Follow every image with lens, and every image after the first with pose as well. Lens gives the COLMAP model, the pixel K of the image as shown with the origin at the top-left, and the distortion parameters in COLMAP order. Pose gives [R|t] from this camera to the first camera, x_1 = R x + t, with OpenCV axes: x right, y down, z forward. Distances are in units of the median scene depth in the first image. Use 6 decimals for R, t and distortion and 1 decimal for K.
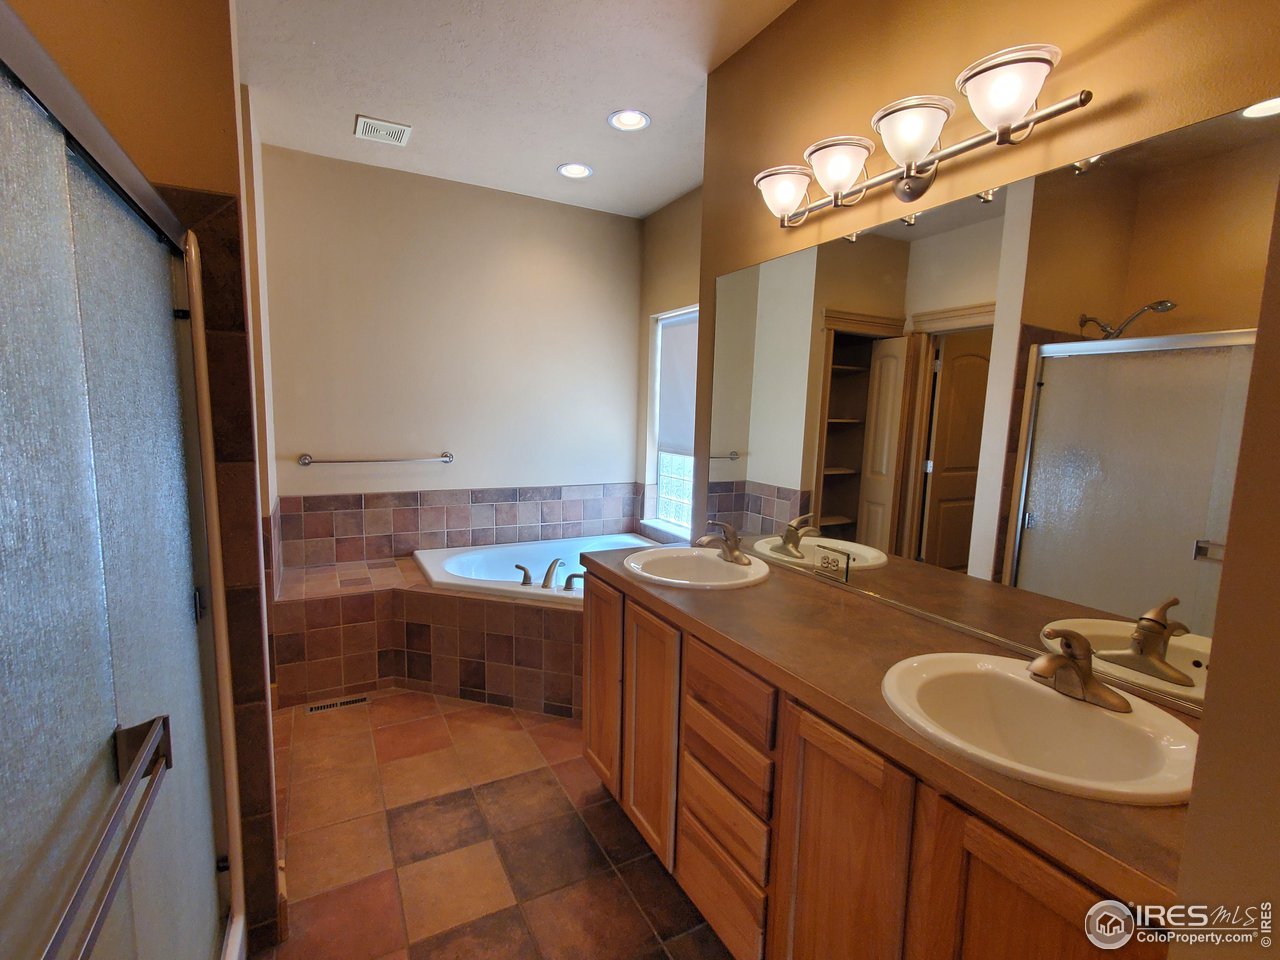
lens RADIAL K [[598.7, 0, 642.3], [0, 598.7, 482.8], [0, 0, 1]] dist [0.003723, 0.000285]
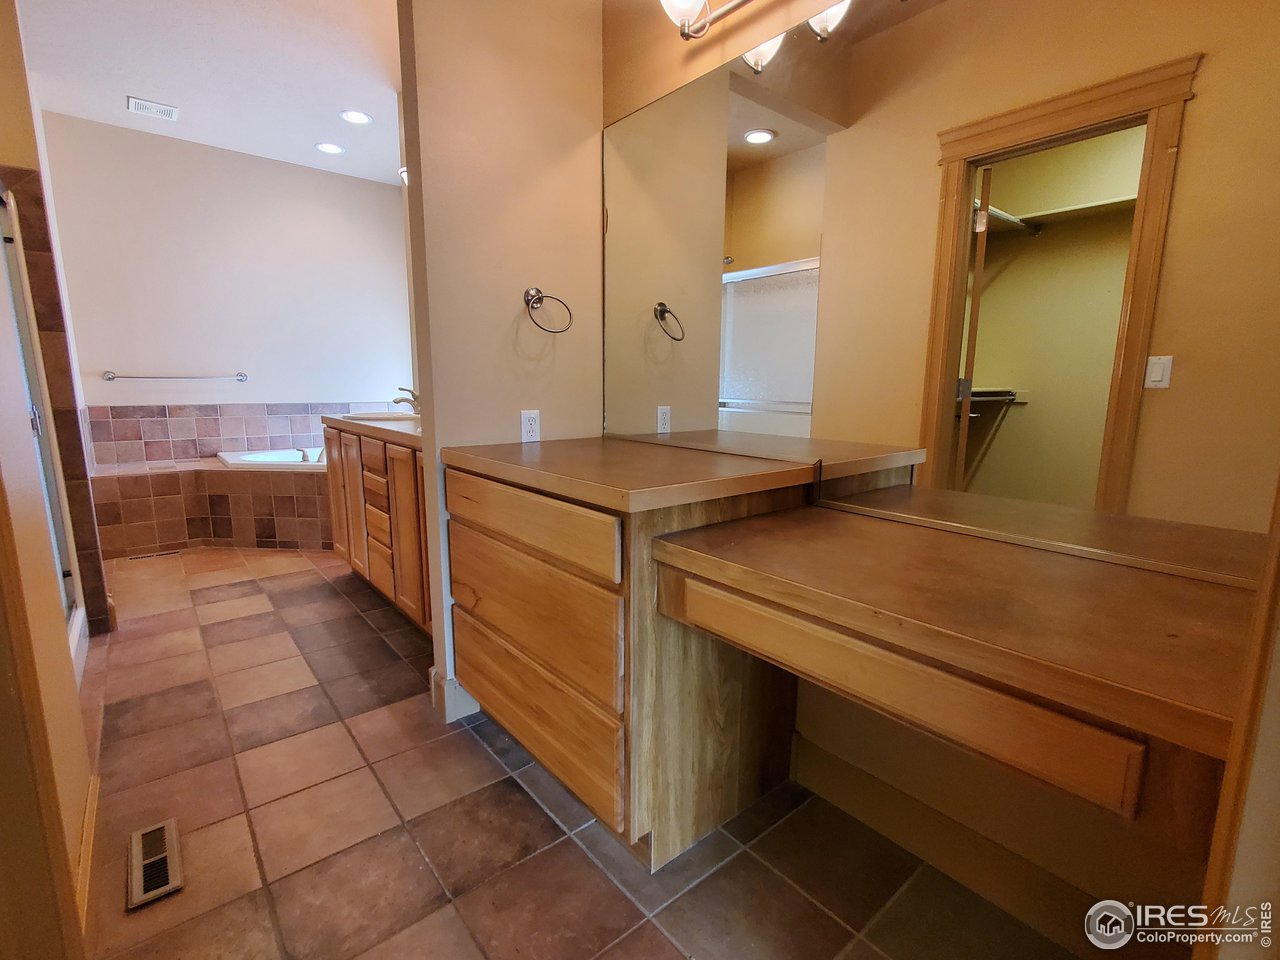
lens RADIAL K [[597.7, 0, 638.1], [0, 597.7, 484.0], [0, 0, 1]] dist [-0.000341, 0.004997]
pose [[0.979949, -0.051249, 0.192545, 0.296942], [0.041022, 0.997546, 0.056732, 0.183427], [-0.194980, -0.047696, 0.979647, -0.501853]]
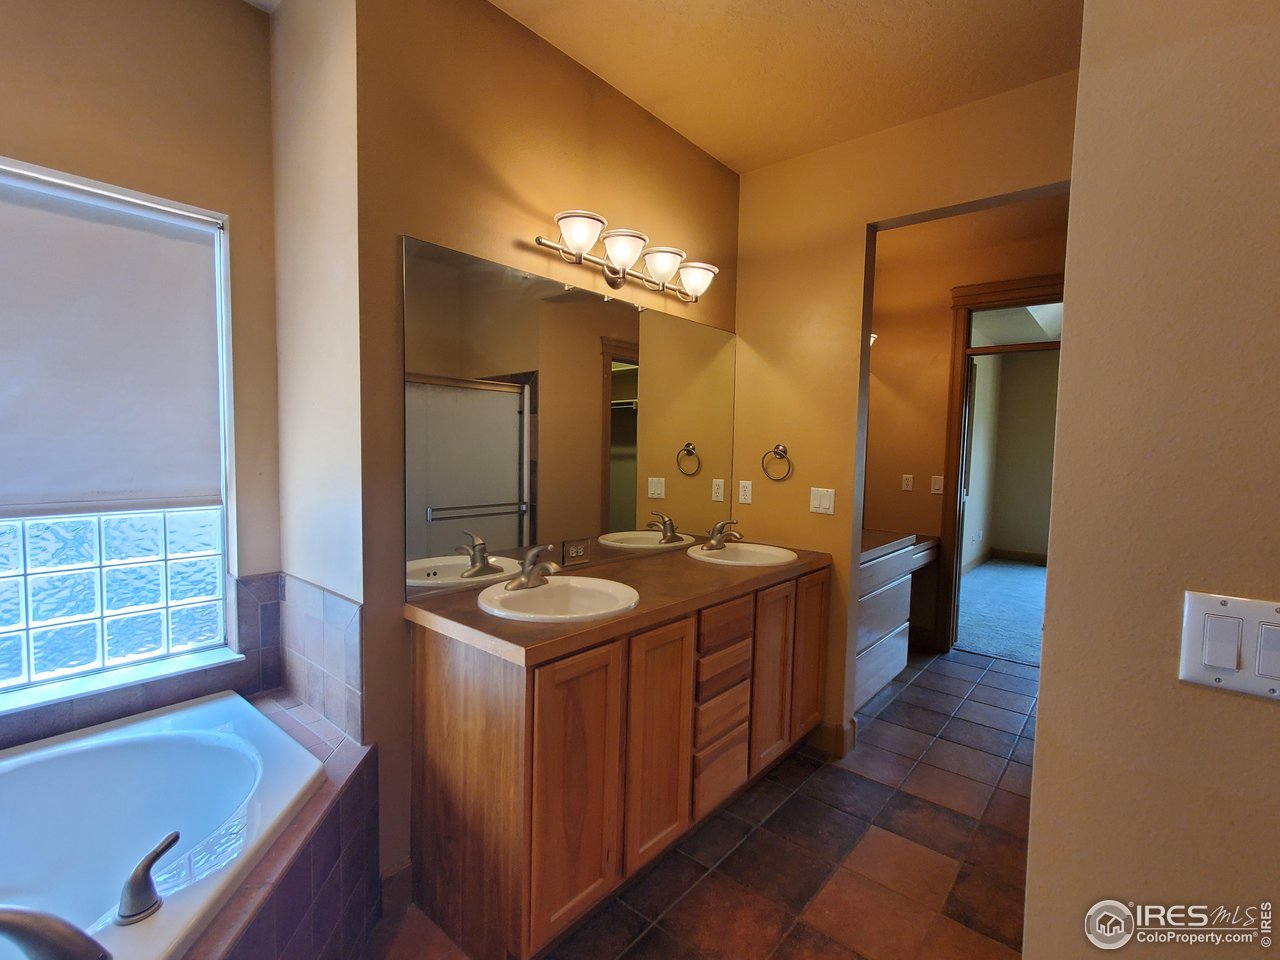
lens RADIAL K [[597.7, 0, 638.1], [0, 597.7, 484.0], [0, 0, 1]] dist [-0.000341, 0.004997]
pose [[-0.359624, -0.094202, 0.928330, -0.551720], [0.079158, 0.988224, 0.130945, -0.098905], [-0.929734, 0.120575, -0.347932, 0.839334]]
